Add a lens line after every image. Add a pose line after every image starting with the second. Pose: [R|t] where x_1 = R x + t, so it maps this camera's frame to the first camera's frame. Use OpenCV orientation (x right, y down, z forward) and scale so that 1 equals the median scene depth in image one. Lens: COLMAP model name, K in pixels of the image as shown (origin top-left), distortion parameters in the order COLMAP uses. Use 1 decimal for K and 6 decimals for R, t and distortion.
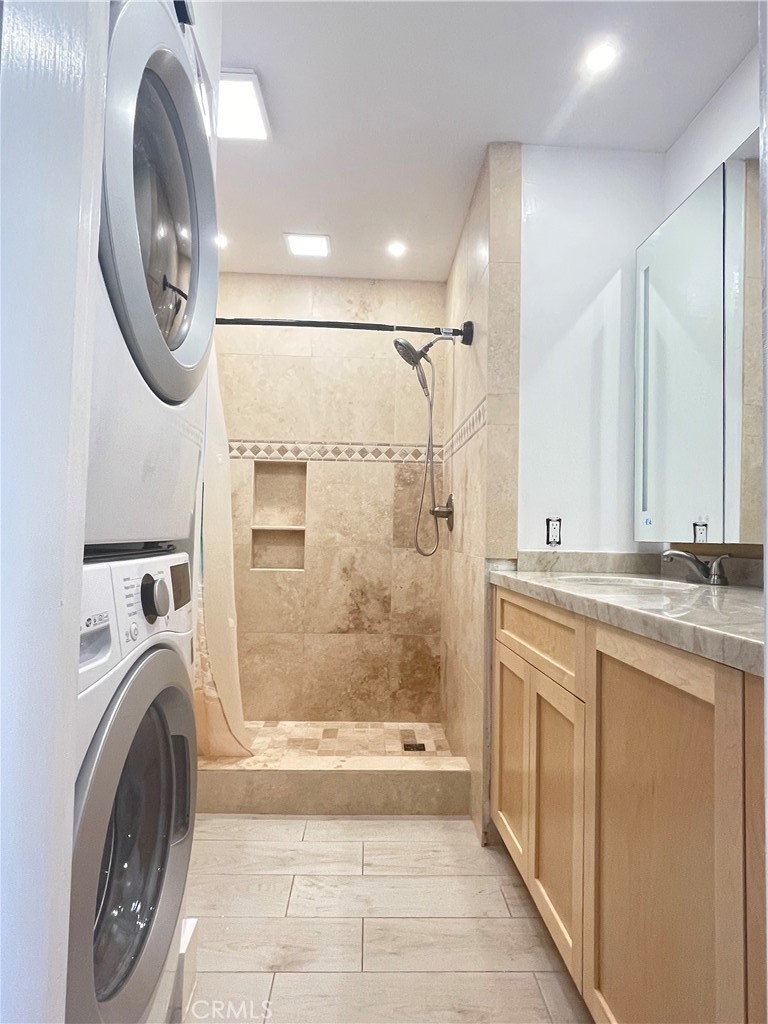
lens RADIAL K [[610.6, 0, 384.0], [0, 610.6, 512.0], [0, 0, 1]] dist [-0.005042, -0.002065]
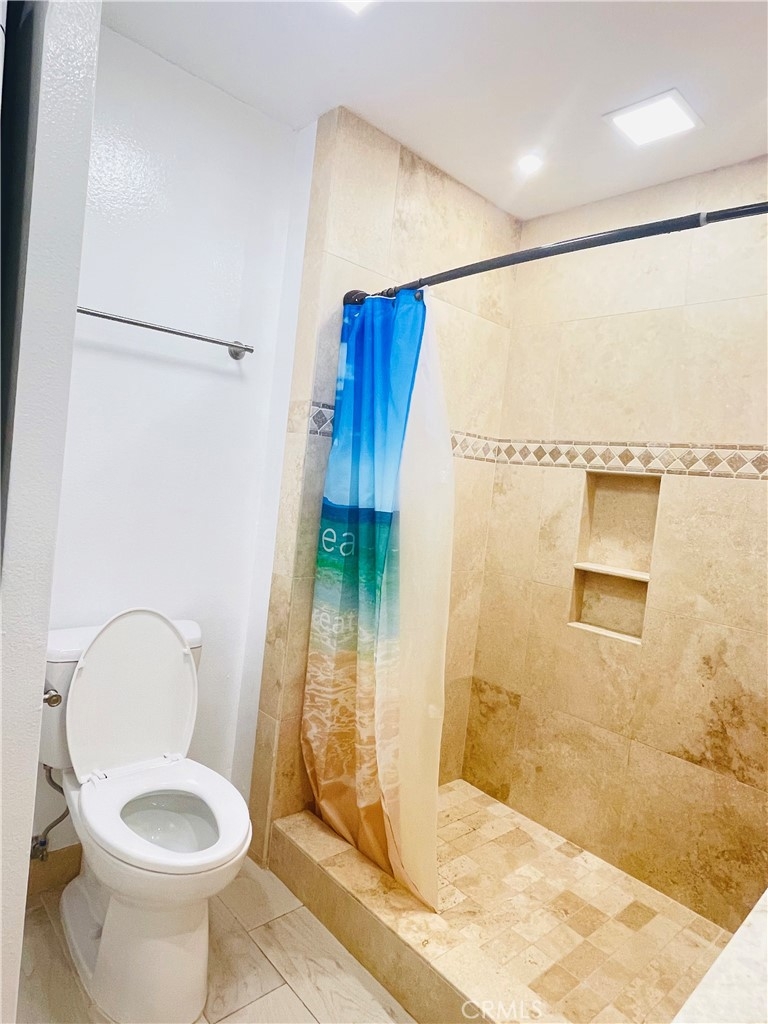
lens RADIAL K [[610.6, 0, 384.0], [0, 610.6, 512.0], [0, 0, 1]] dist [-0.005042, -0.002065]
pose [[0.646130, 0.084252, -0.758563, 0.170648], [-0.061972, 0.996398, 0.057882, -0.063579], [0.760707, 0.009610, 0.649024, 0.373200]]
